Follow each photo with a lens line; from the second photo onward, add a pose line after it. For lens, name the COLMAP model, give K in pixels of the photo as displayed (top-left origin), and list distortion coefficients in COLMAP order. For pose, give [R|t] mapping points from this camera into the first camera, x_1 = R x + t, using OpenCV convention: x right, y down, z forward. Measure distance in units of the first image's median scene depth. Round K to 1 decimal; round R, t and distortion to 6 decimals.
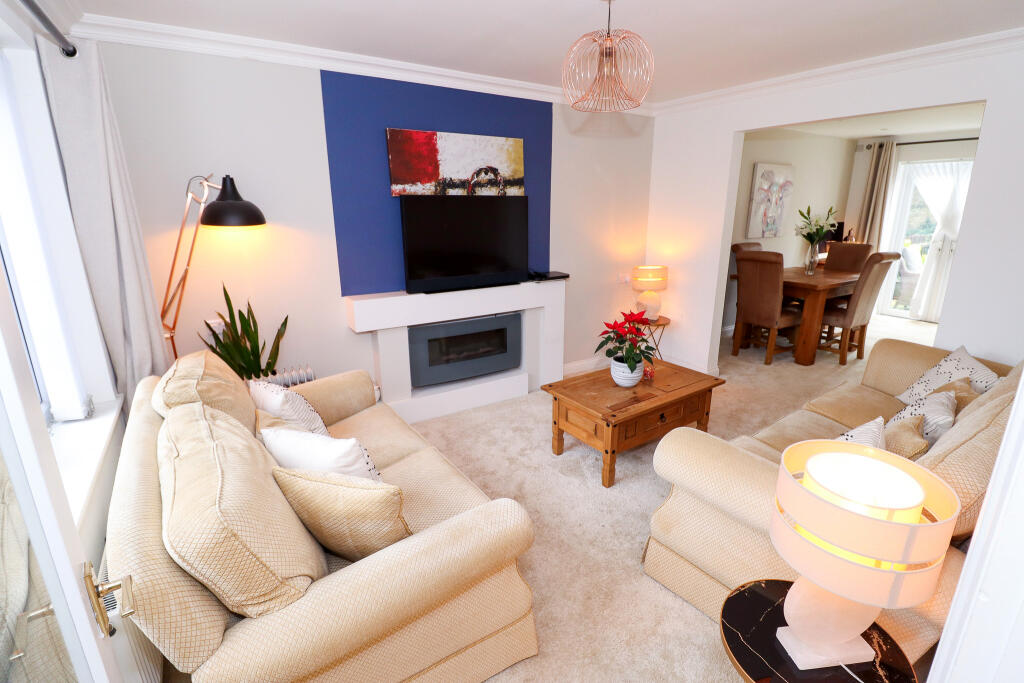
lens RADIAL K [[477.4, 0, 512.2], [0, 477.4, 337.2], [0, 0, 1]] dist [-0.016295, -0.000477]
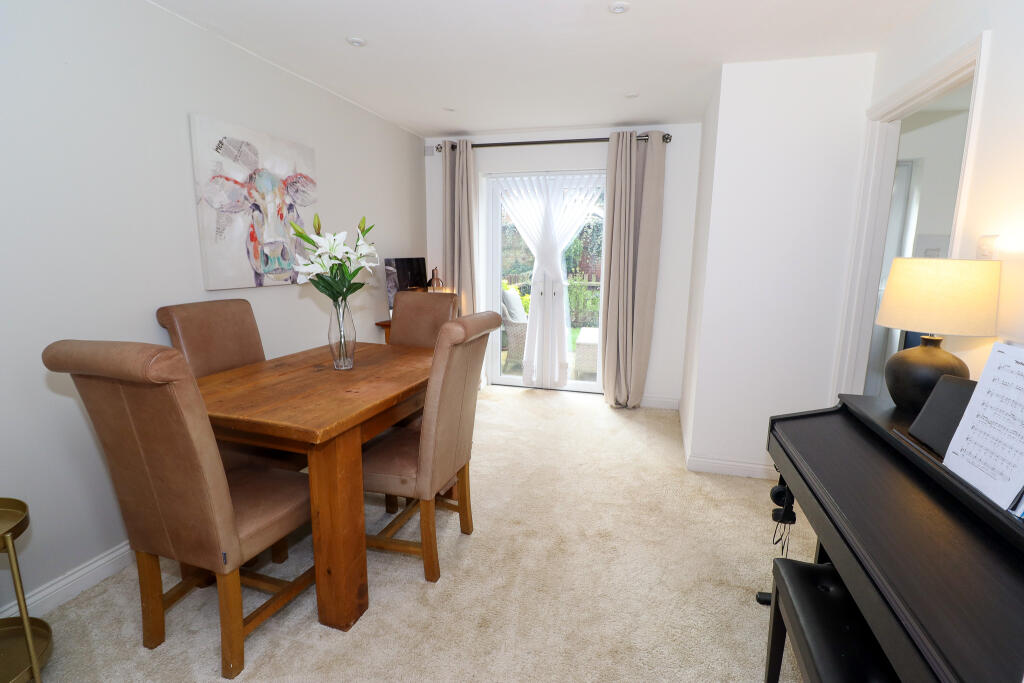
lens RADIAL K [[477.4, 0, 510.9], [0, 477.4, 339.3], [0, 0, 1]] dist [-0.016295, -0.000477]
pose [[0.762383, -0.104790, 0.638586, 0.413280], [0.161259, 0.986436, -0.030650, -0.105676], [-0.626712, 0.126345, 0.768940, 0.496257]]
